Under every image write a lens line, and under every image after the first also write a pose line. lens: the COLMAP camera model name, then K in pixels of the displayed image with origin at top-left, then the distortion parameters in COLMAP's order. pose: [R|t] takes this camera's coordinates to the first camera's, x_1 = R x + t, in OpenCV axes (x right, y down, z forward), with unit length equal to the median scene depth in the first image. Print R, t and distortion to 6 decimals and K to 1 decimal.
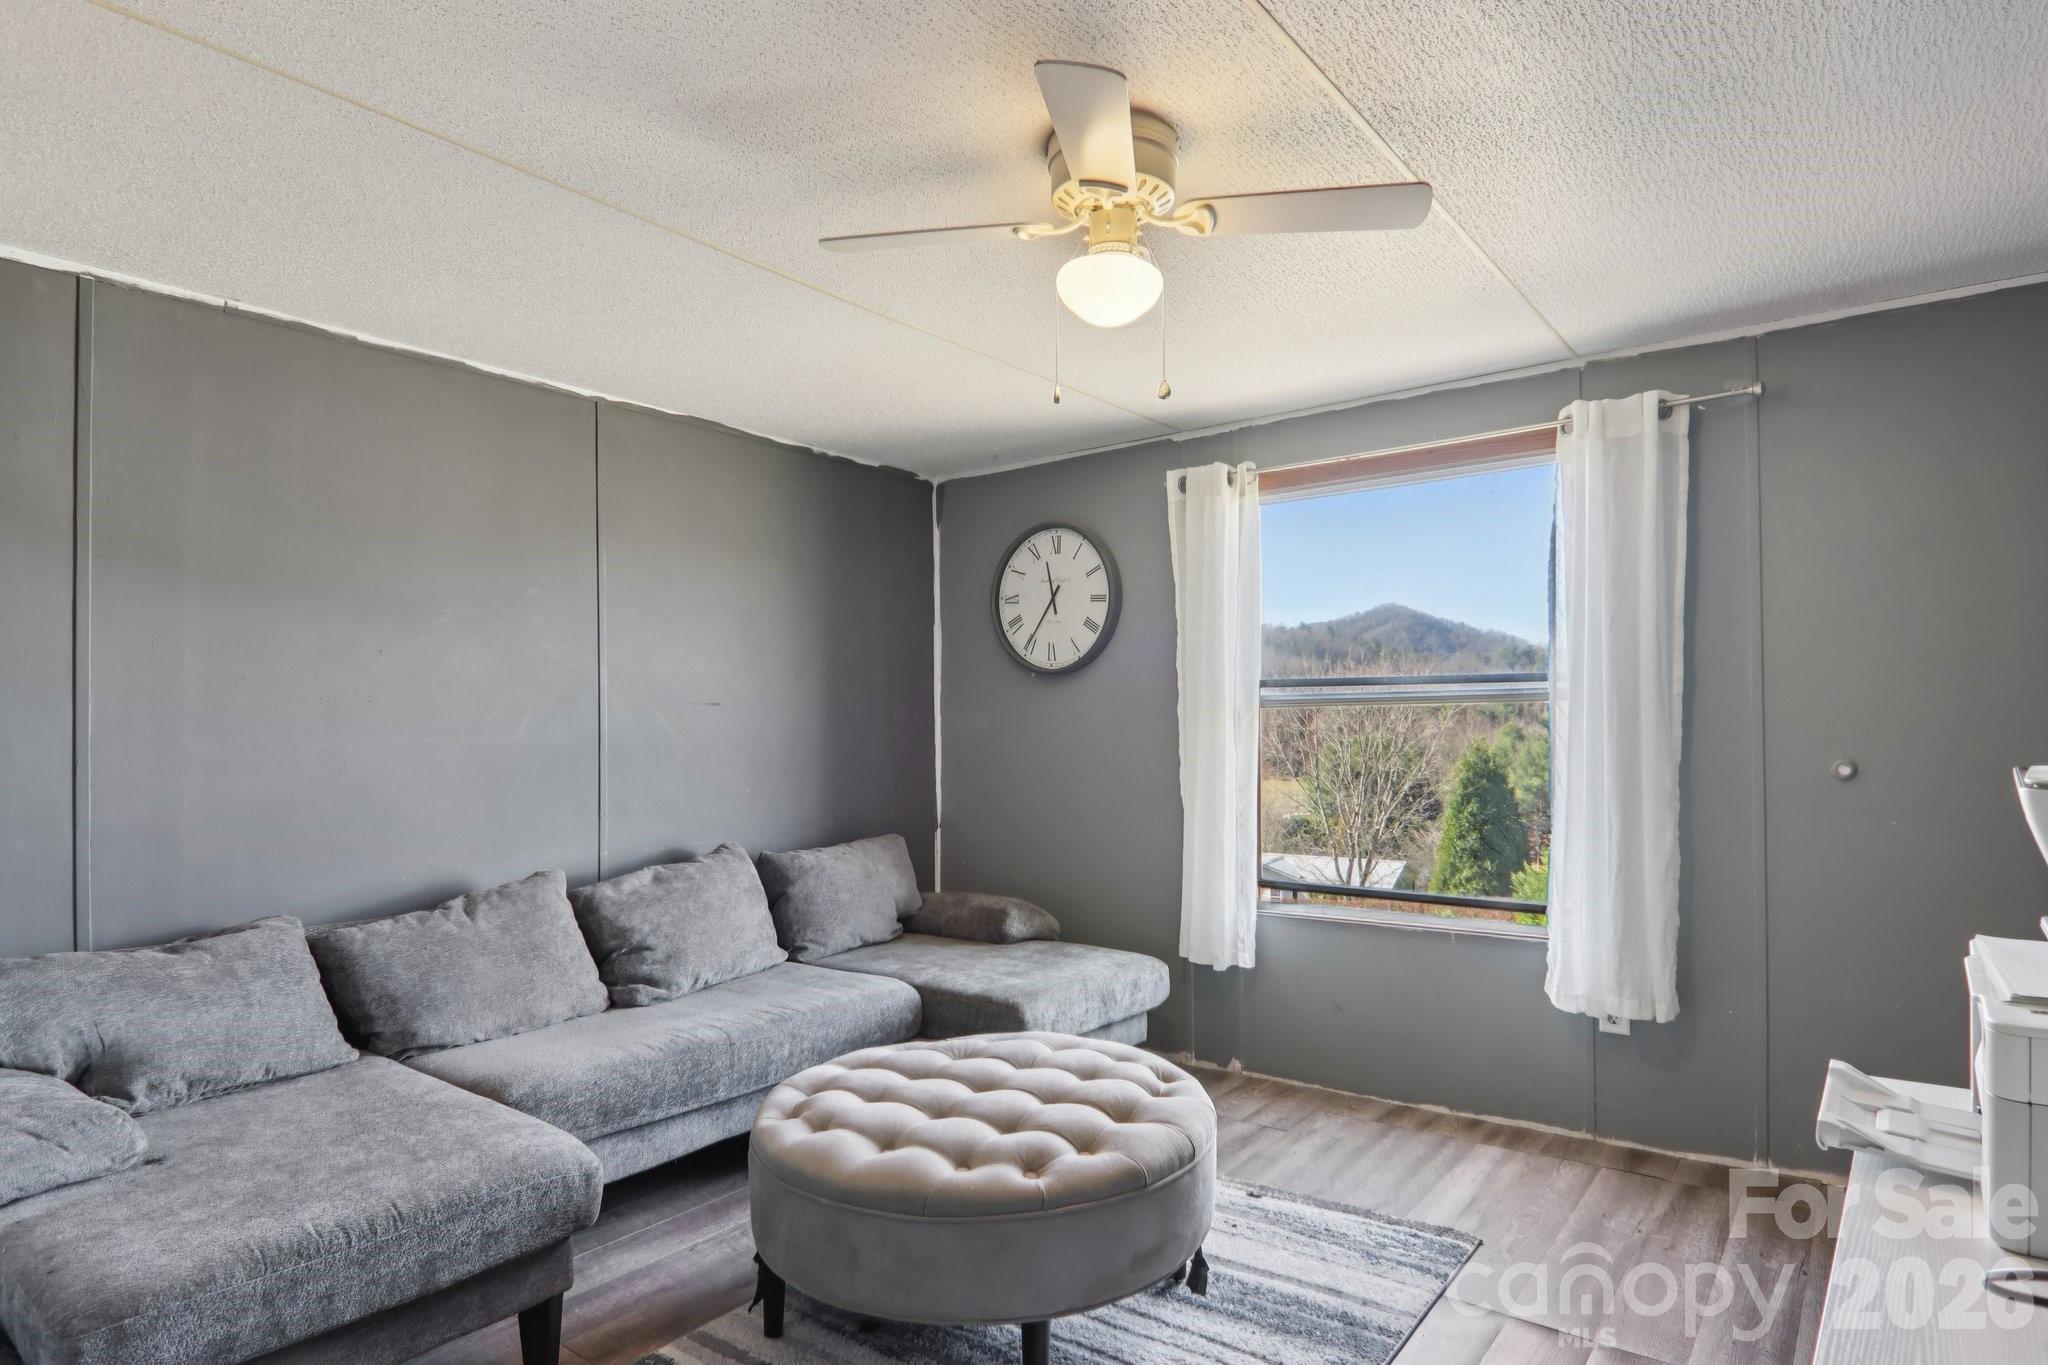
lens RADIAL K [[1150.7, 0, 1023.2], [0, 1150.7, 726.0], [0, 0, 1]] dist [0.016105, -0.022014]
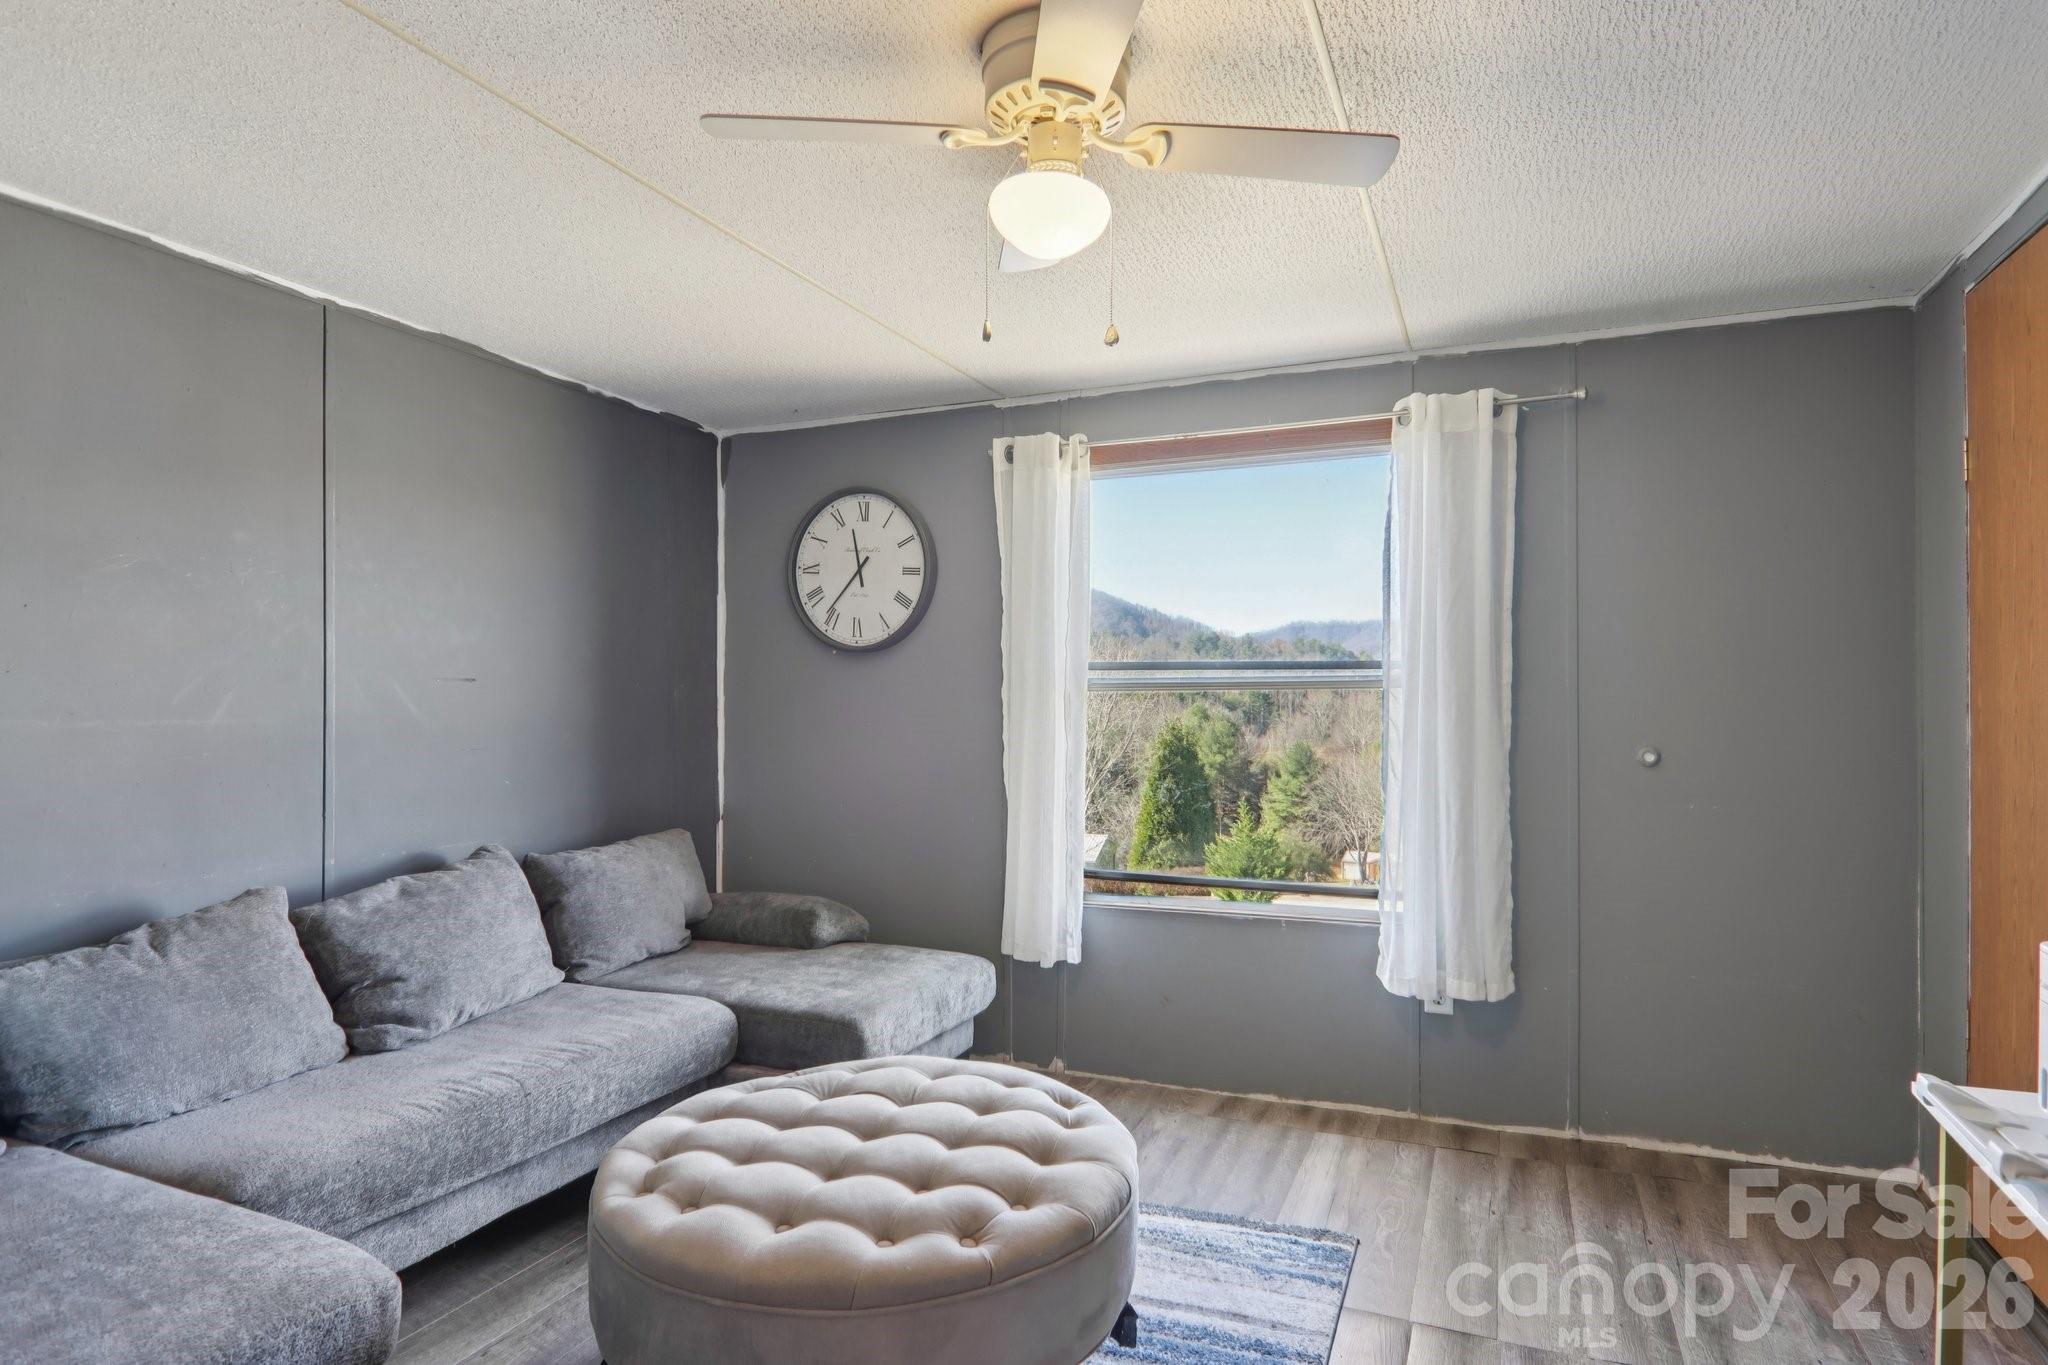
lens RADIAL K [[1150.3, 0, 1022.2], [0, 1150.3, 706.2], [0, 0, 1]] dist [0.013106, -0.022927]
pose [[0.968576, 0.007881, 0.248594, -0.103778], [-0.008375, 0.999965, 0.000929, -0.004641], [-0.248578, -0.002982, 0.968607, 0.102389]]
